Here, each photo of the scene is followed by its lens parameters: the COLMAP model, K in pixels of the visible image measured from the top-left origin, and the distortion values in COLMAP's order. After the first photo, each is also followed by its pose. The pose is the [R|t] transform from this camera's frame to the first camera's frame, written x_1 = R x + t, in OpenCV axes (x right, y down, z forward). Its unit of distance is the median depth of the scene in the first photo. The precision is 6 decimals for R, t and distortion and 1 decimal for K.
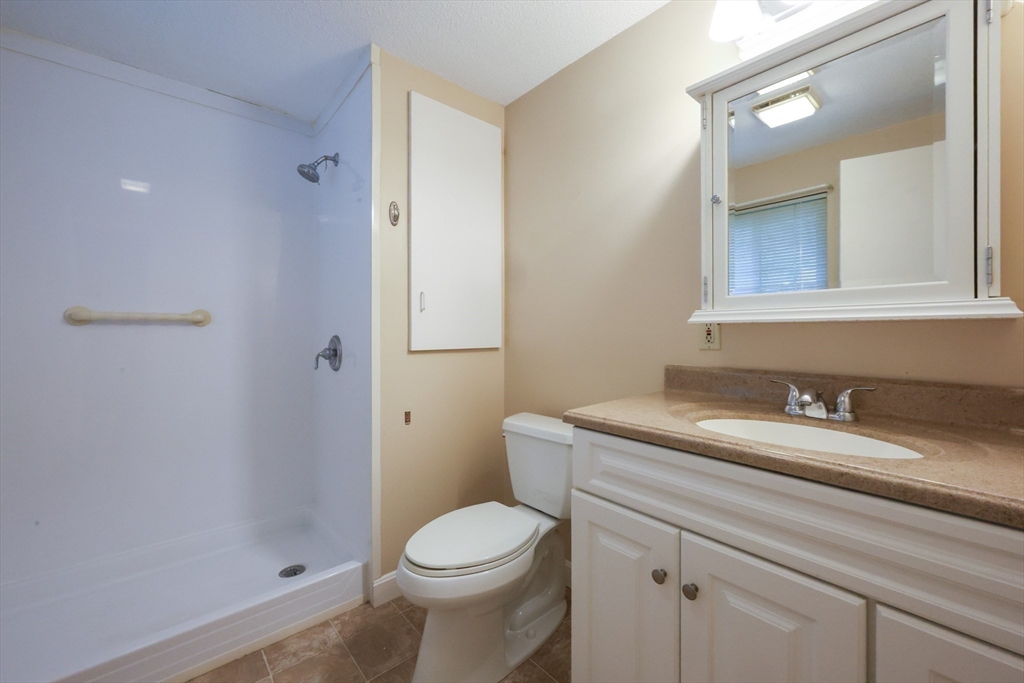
lens RADIAL K [[422.9, 0, 509.9], [0, 422.9, 335.8], [0, 0, 1]] dist [-0.000878, 0.000004]
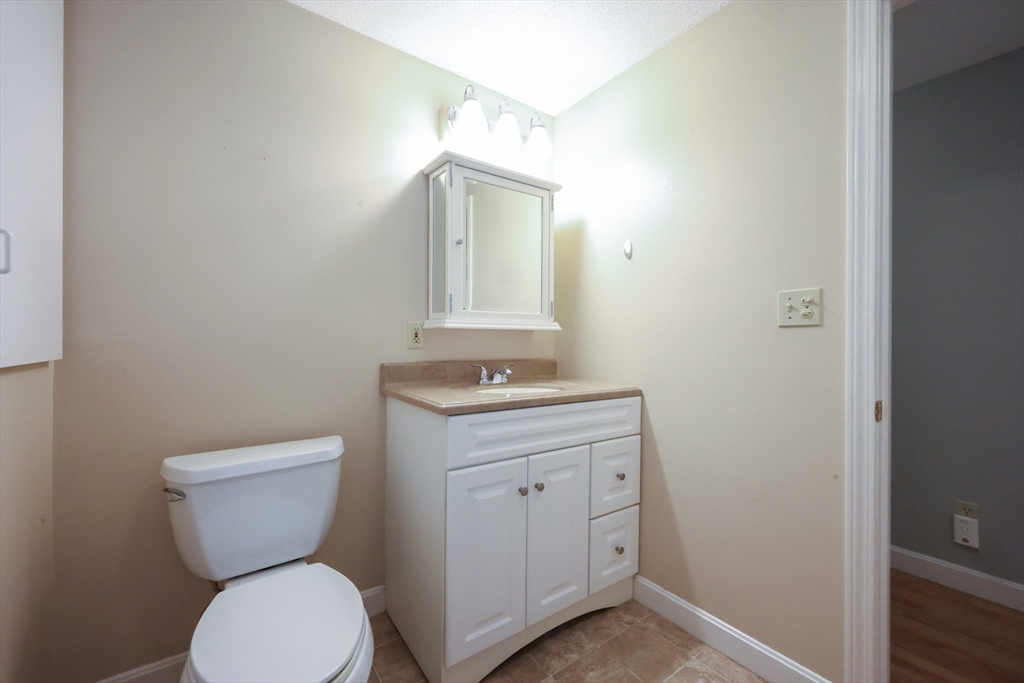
lens RADIAL K [[440.7, 0, 508.8], [0, 440.7, 342.8], [0, 0, 1]] dist [-0.001322, 0.000174]
pose [[0.059637, -0.006289, 0.998200, -1.056570], [0.005004, 0.999969, 0.006001, 0.010834], [-0.998208, 0.004637, 0.059667, 0.797404]]
